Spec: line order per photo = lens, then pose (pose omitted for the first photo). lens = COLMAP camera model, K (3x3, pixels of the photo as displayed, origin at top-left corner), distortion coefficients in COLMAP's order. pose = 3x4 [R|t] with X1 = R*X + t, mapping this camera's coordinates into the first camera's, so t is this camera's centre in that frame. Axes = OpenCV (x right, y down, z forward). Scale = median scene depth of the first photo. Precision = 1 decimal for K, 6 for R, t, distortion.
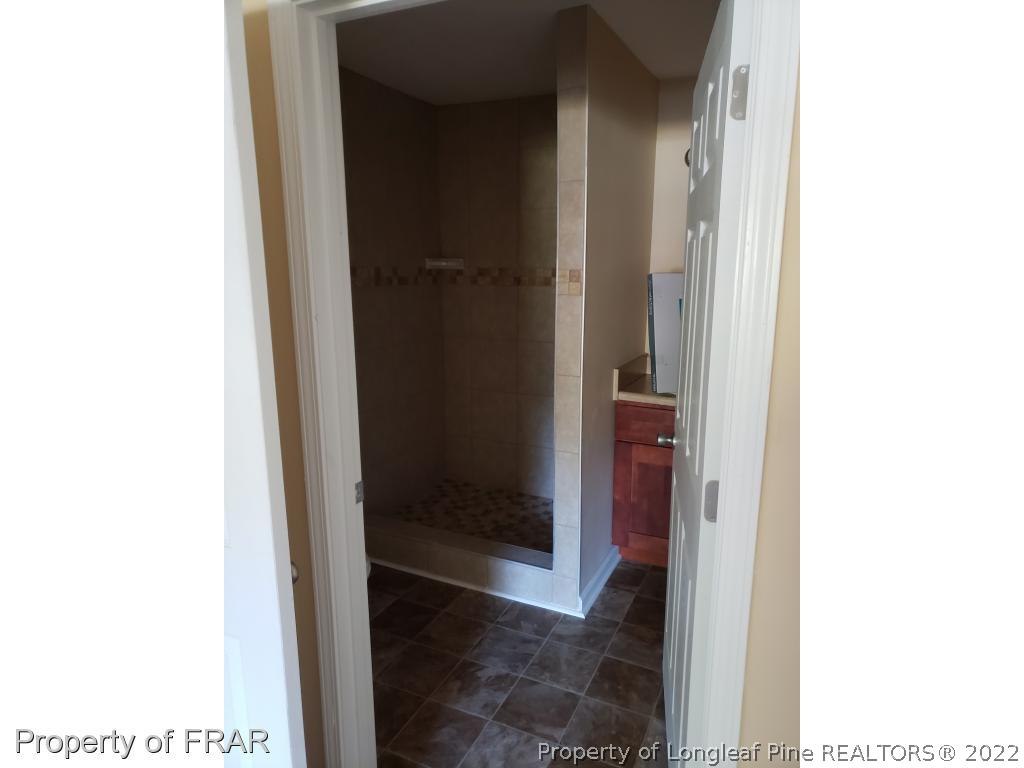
lens RADIAL K [[585.1, 0, 512.0], [0, 585.1, 384.0], [0, 0, 1]] dist [0.001404, -0.000367]
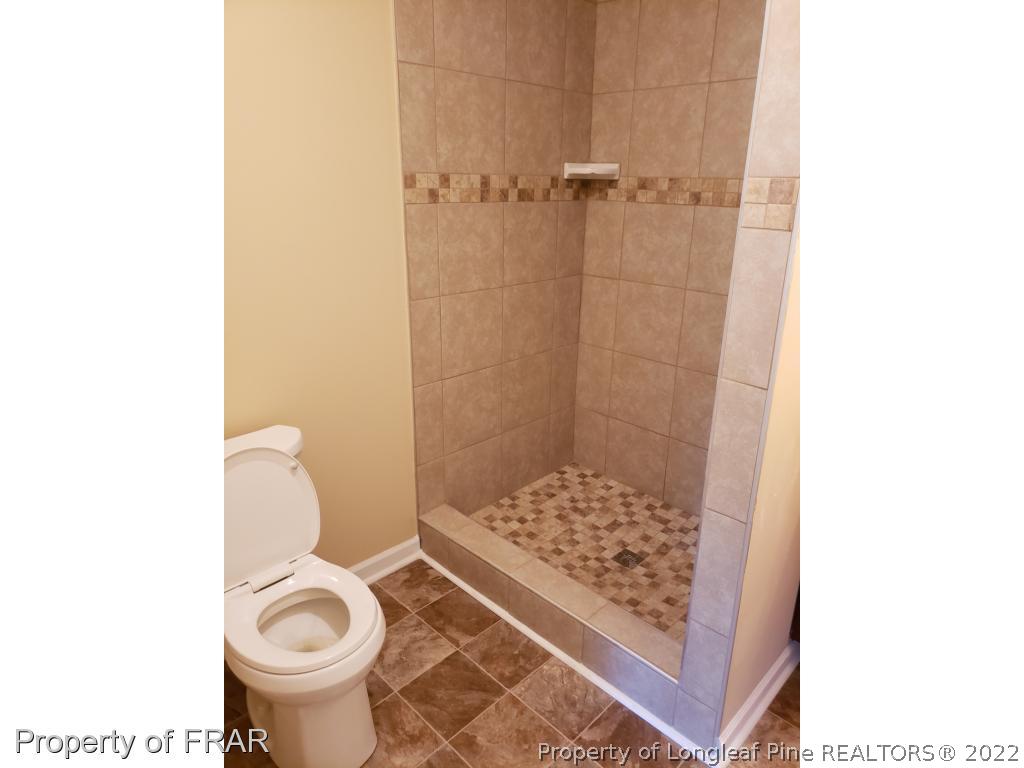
lens RADIAL K [[585.1, 0, 512.0], [0, 585.1, 384.0], [0, 0, 1]] dist [0.001404, -0.000367]
pose [[0.943419, 0.115227, -0.310939, 0.043250], [-0.071314, 0.986246, 0.149105, -0.053812], [0.323843, -0.118495, 0.938661, 0.294183]]
